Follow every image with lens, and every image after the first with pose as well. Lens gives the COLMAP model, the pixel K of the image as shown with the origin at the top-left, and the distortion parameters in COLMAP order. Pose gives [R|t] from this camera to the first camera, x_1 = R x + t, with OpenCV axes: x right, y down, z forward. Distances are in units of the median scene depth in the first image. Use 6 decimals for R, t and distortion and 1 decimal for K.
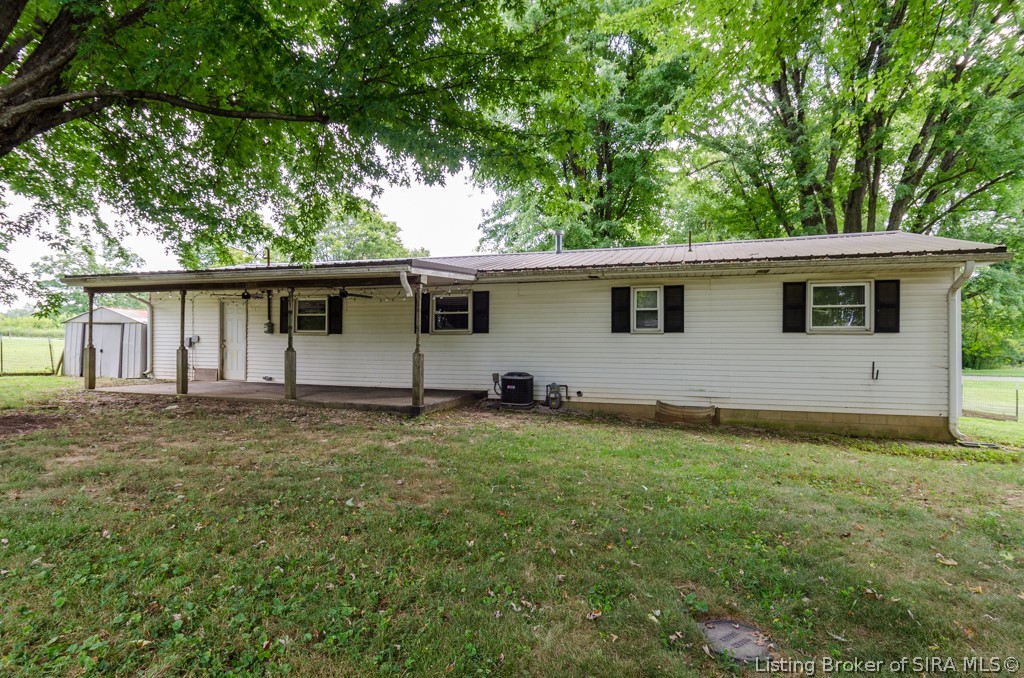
lens RADIAL K [[547.9, 0, 516.4], [0, 547.9, 341.6], [0, 0, 1]] dist [0.007572, -0.001562]
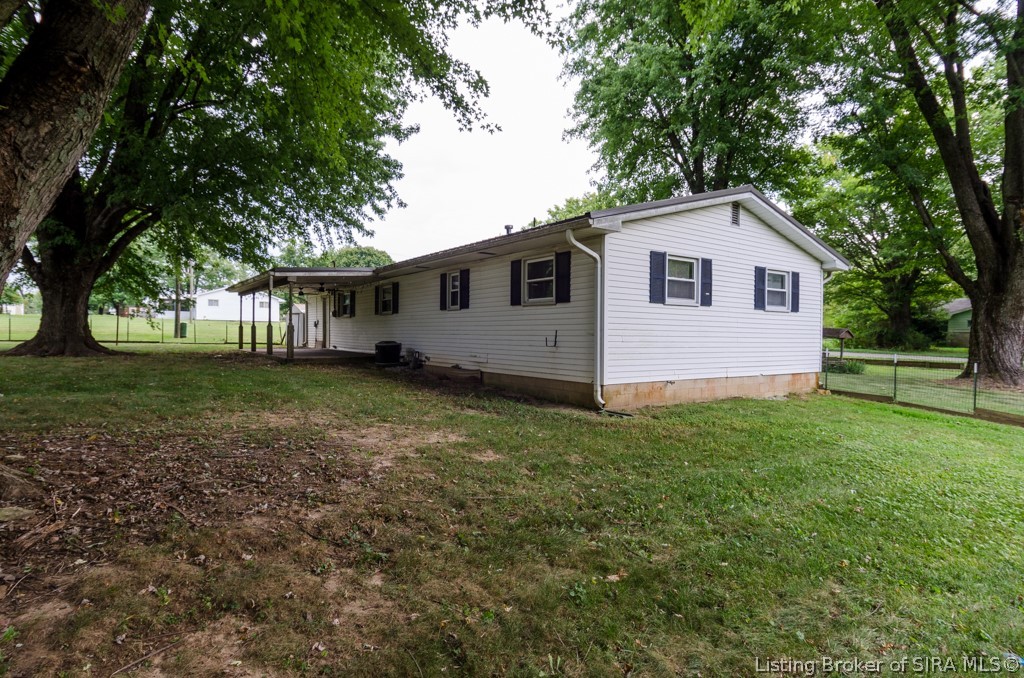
lens RADIAL K [[547.9, 0, 507.3], [0, 547.9, 337.9], [0, 0, 1]] dist [0.007572, -0.001562]
pose [[0.806082, 0.003917, -0.591791, 1.021327], [0.002903, 0.999940, 0.010572, 0.033687], [0.591797, -0.010240, 0.806022, 0.077399]]
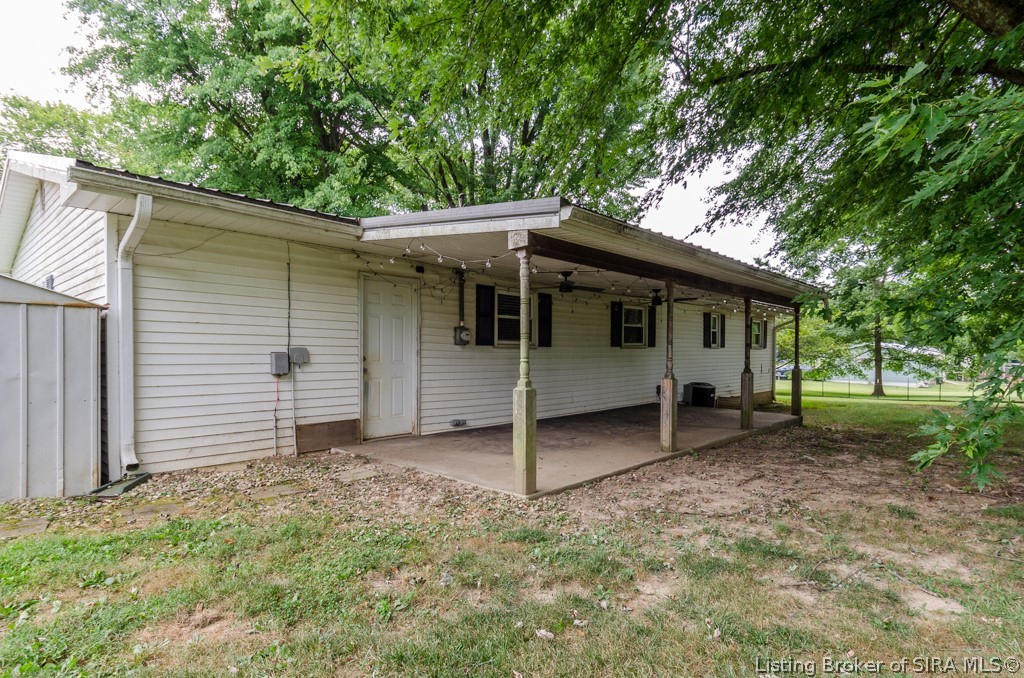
lens RADIAL K [[547.9, 0, 513.8], [0, 547.9, 346.6], [0, 0, 1]] dist [0.007572, -0.001562]
pose [[0.390812, -0.000273, 0.920471, -1.187274], [-0.005720, 0.999980, 0.002725, -0.018797], [-0.920453, -0.006330, 0.390802, 0.892654]]
